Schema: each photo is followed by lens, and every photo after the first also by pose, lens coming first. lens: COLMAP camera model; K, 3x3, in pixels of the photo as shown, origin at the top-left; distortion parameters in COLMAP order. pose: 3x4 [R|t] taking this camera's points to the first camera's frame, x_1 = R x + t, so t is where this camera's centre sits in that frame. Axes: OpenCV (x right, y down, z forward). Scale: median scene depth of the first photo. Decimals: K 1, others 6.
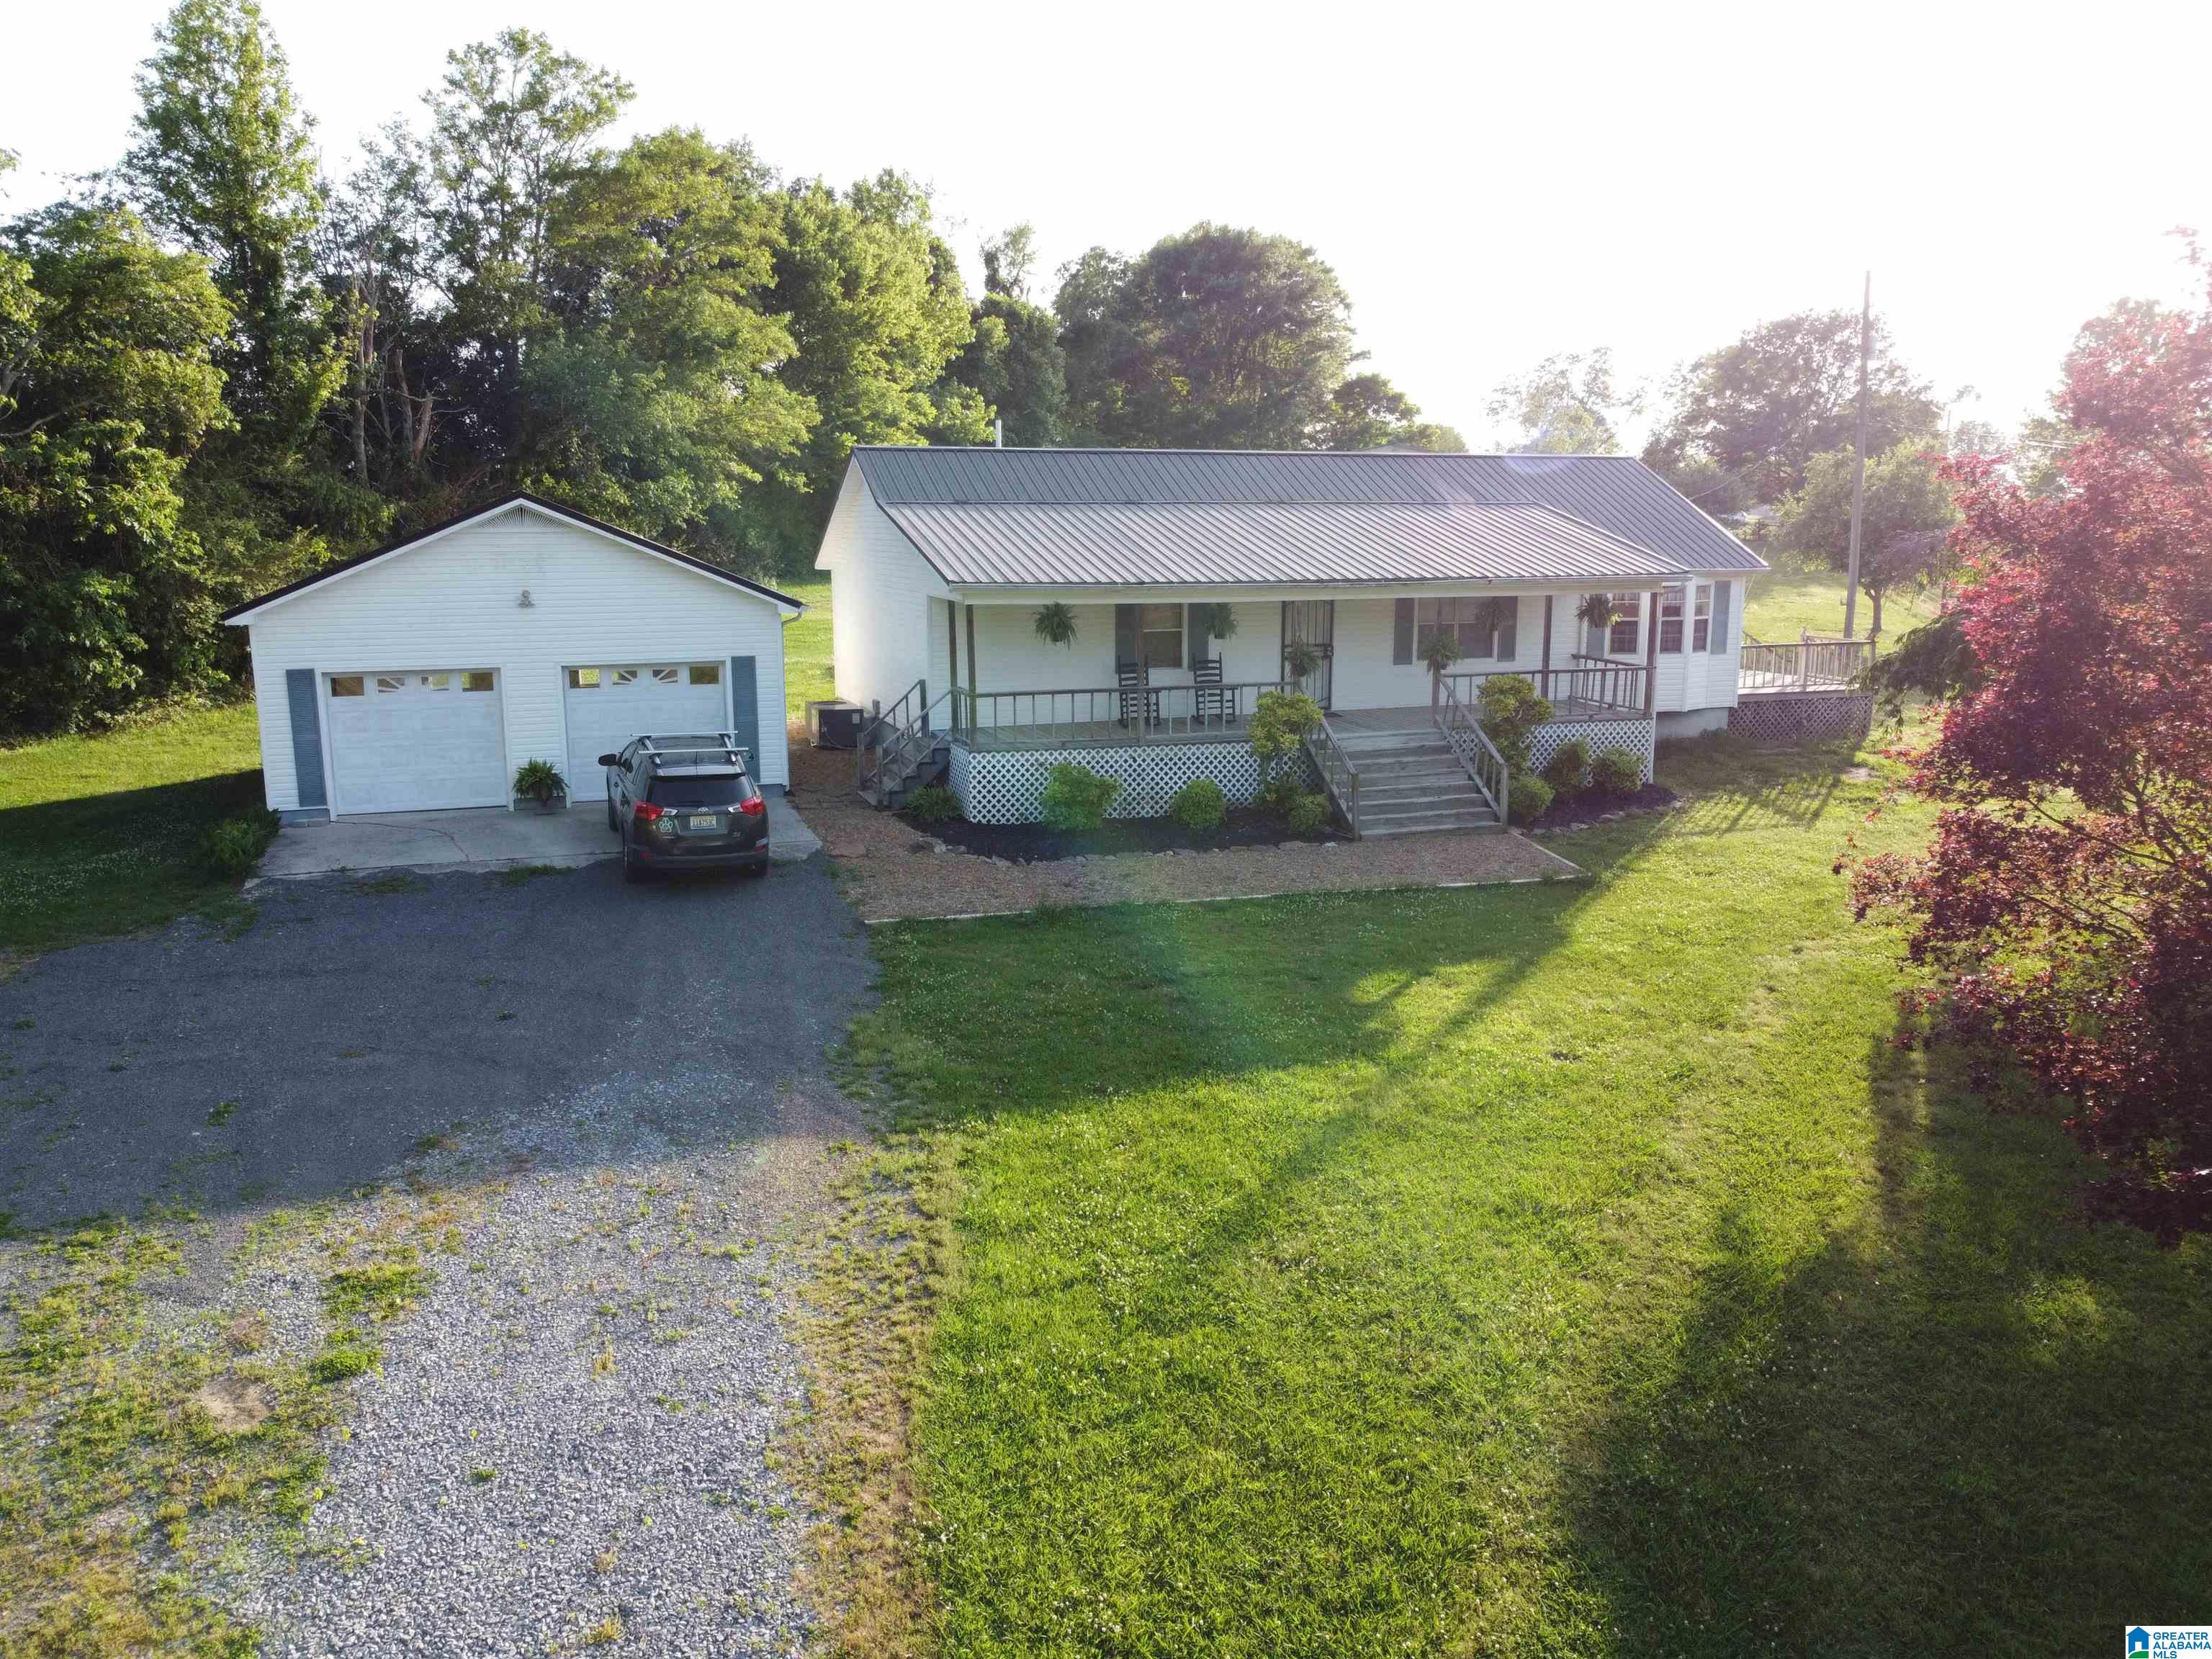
lens RADIAL K [[1677.5, 0, 1109.1], [0, 1677.5, 824.5], [0, 0, 1]] dist [-0.012115, 0.011118]
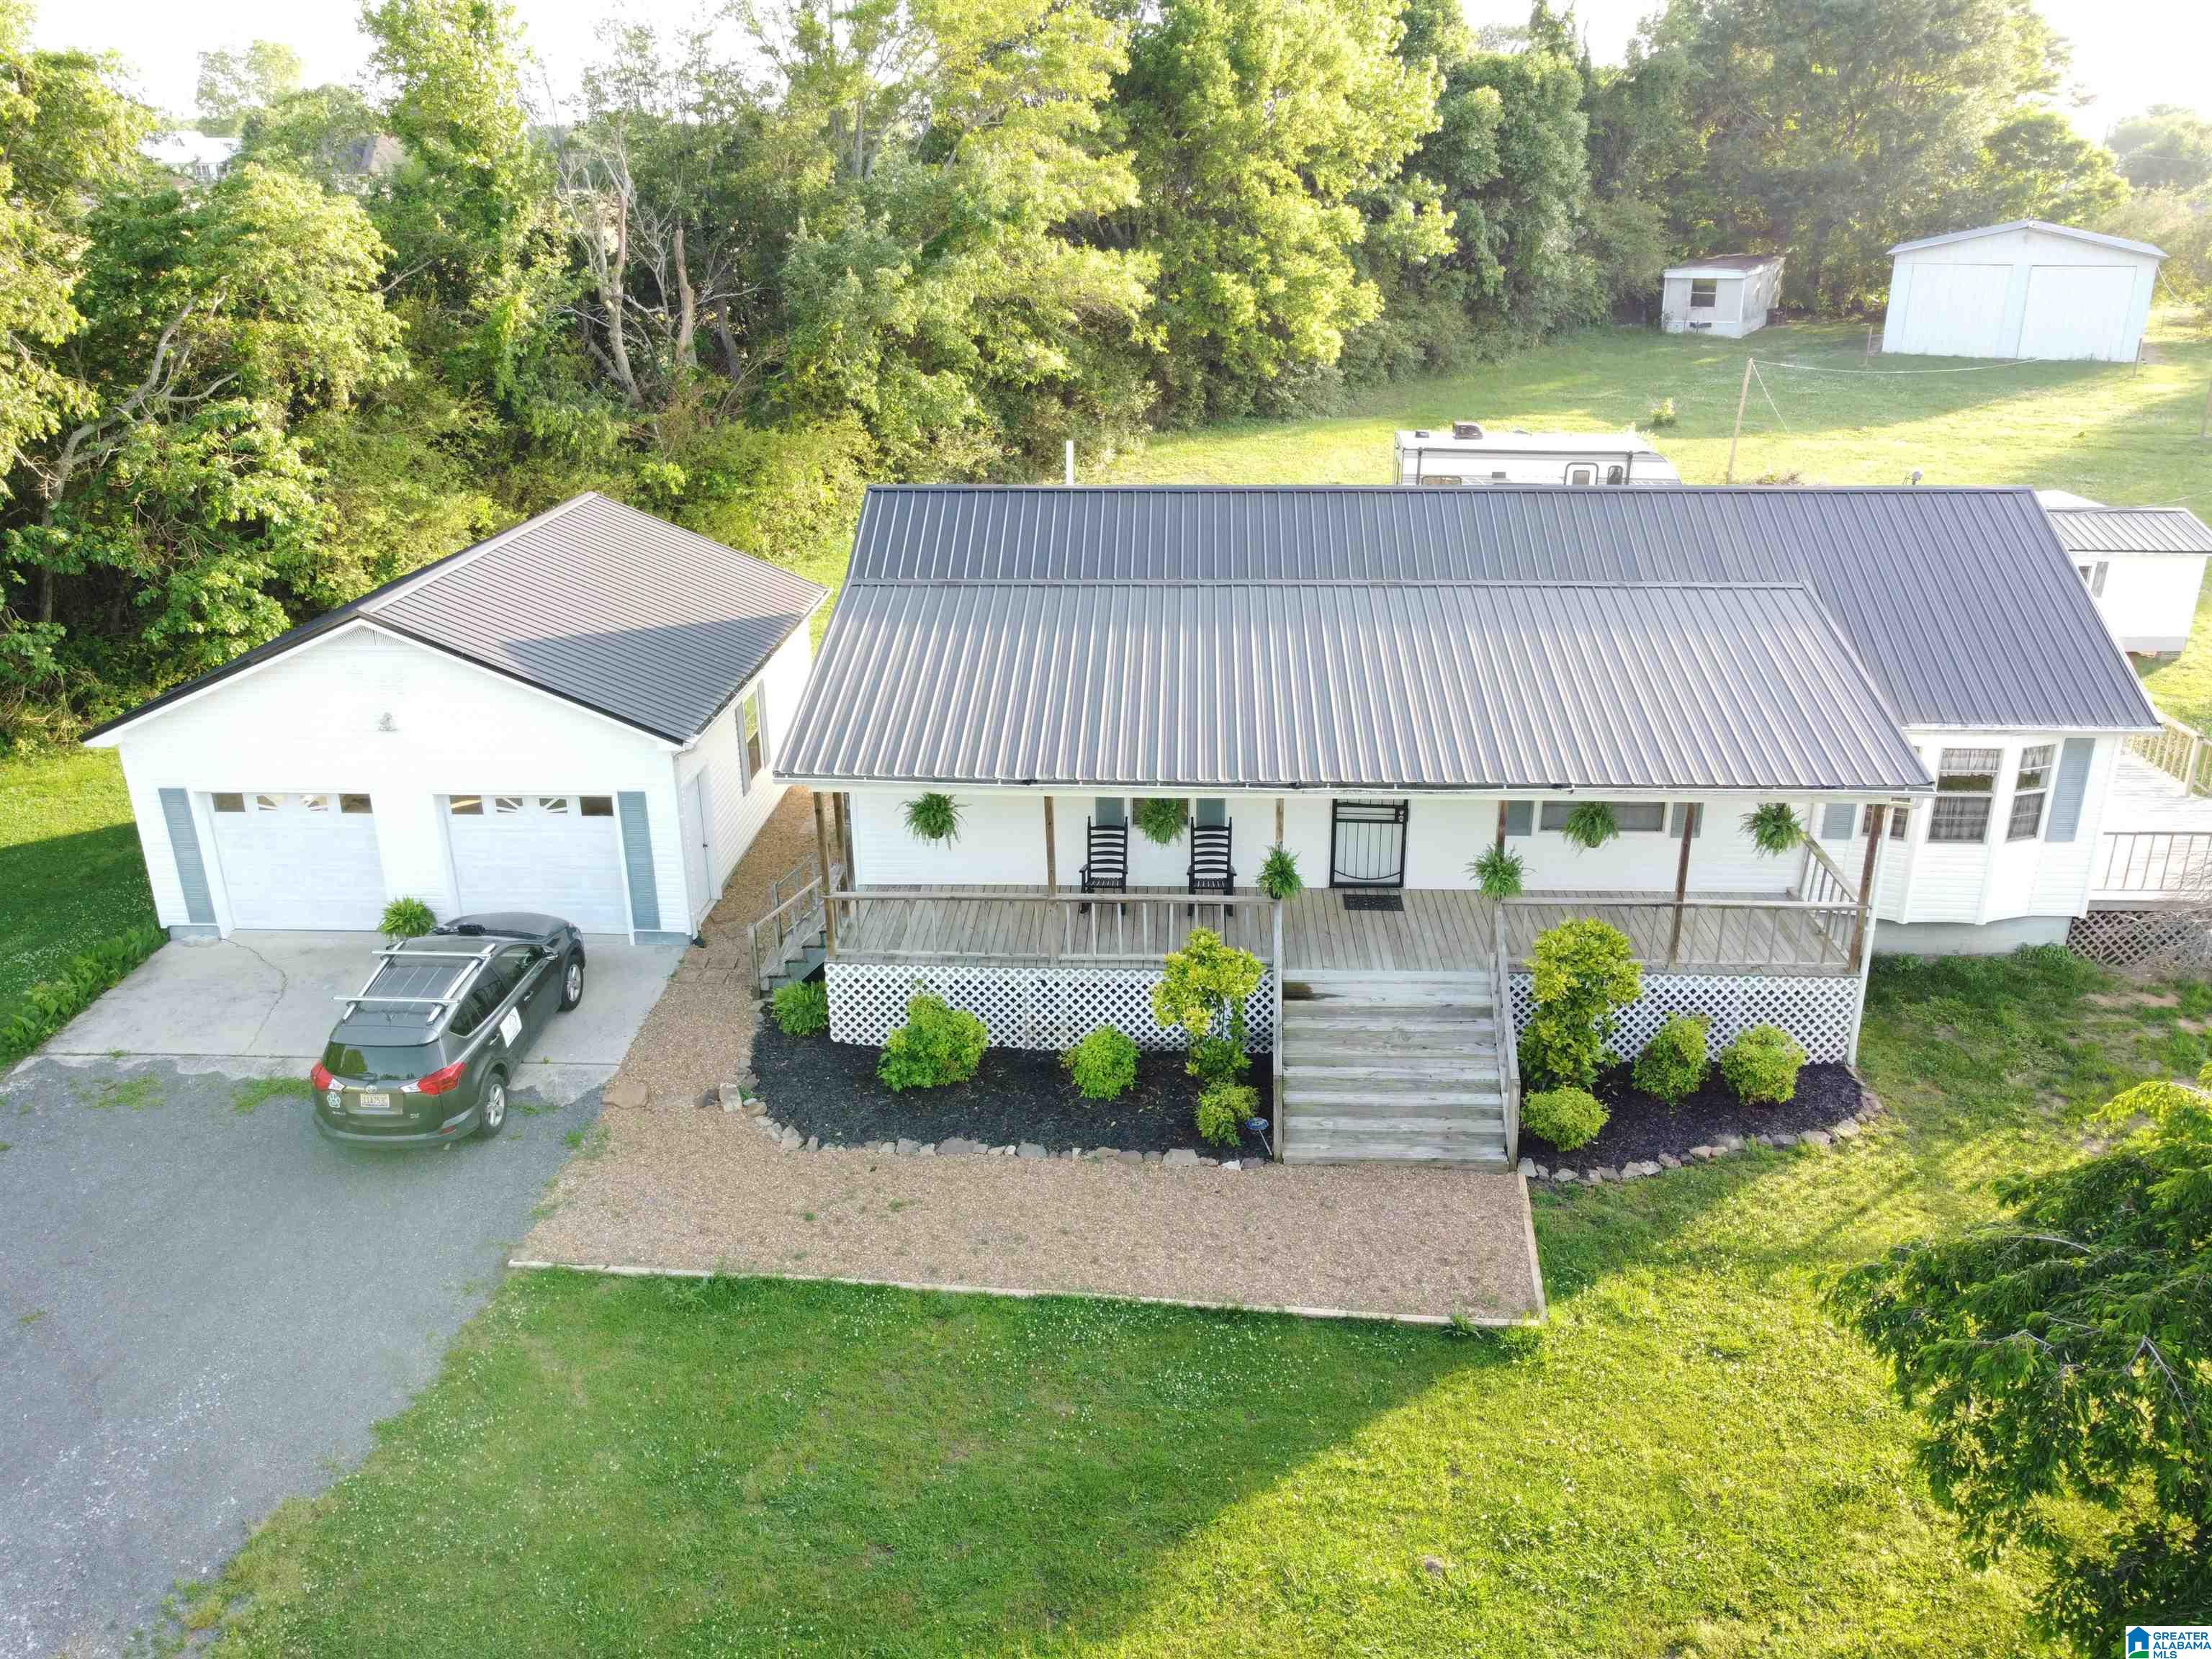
lens RADIAL K [[1677.5, 0, 1108.0], [0, 1677.5, 837.6], [0, 0, 1]] dist [-0.012115, 0.011118]
pose [[0.922858, 0.130803, -0.362249, 0.314784], [-0.061475, 0.978530, 0.196721, -0.258850], [0.380203, -0.159276, 0.911086, 0.312400]]
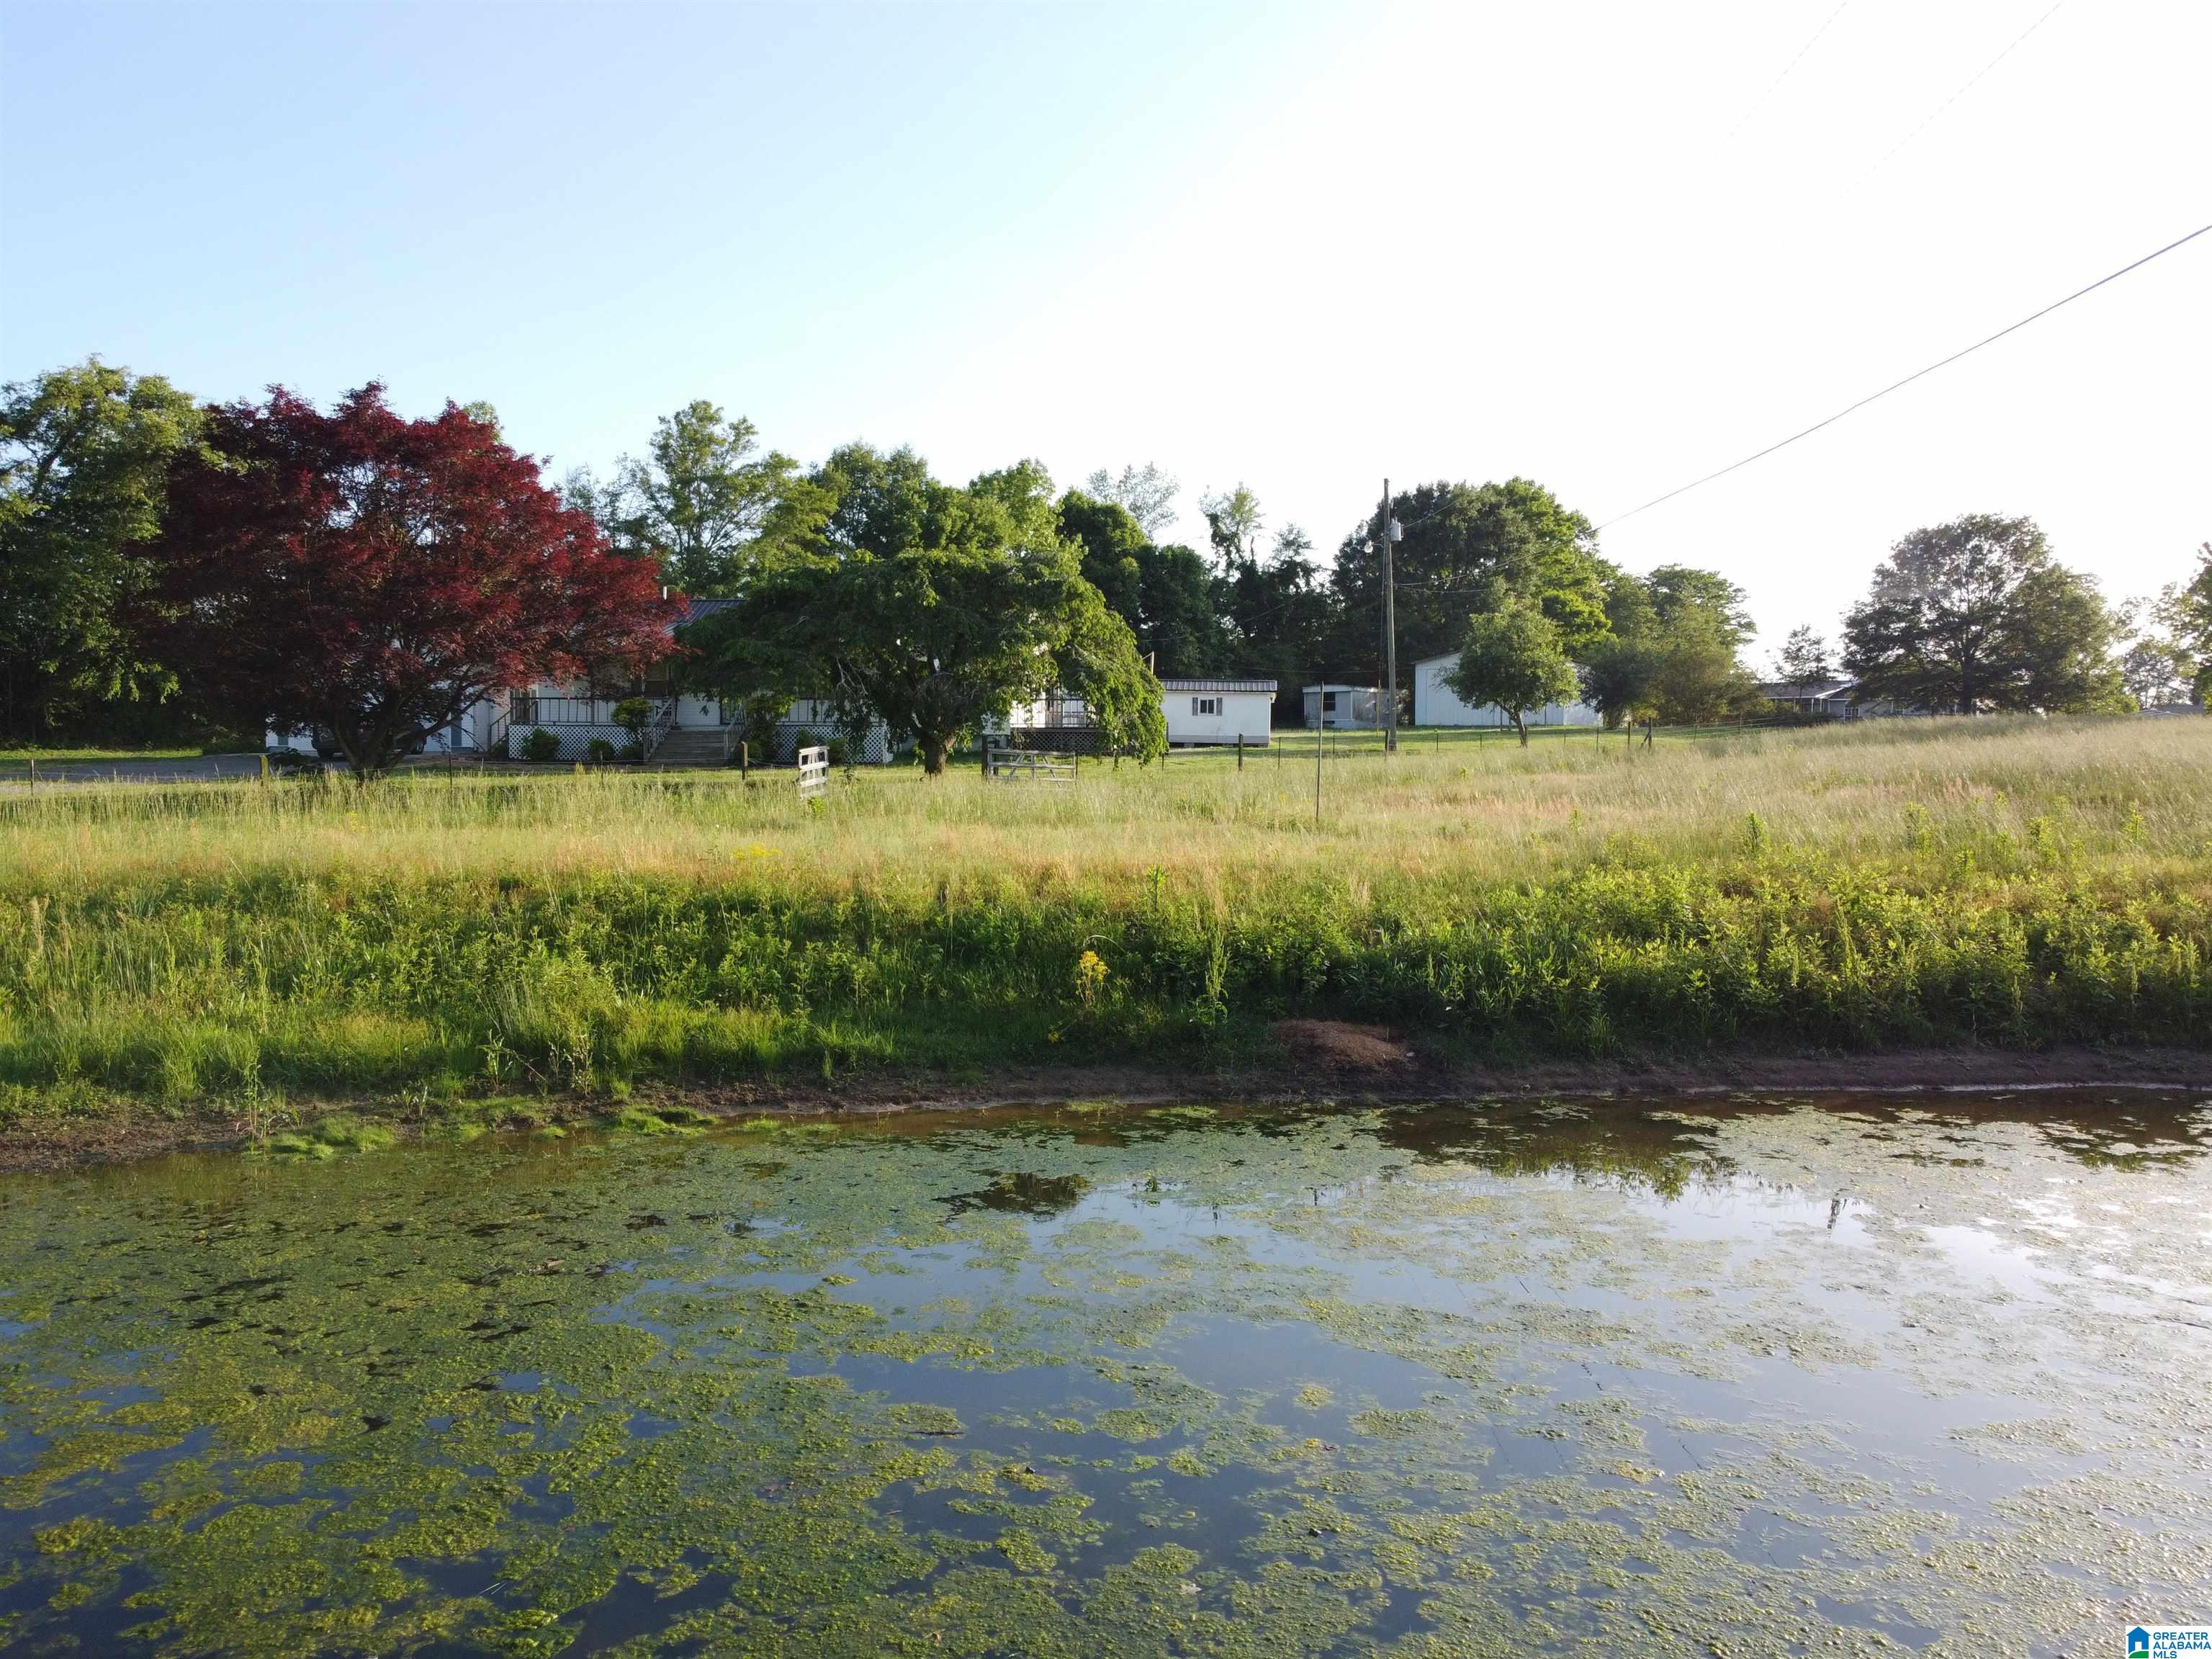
lens RADIAL K [[1677.5, 0, 1106.0], [0, 1677.5, 837.2], [0, 0, 1]] dist [-0.012115, 0.011118]
pose [[0.927204, 0.016570, -0.374190, 1.352918], [-0.073653, 0.987582, -0.138772, 0.336973], [0.367244, 0.156230, 0.916910, -0.682250]]
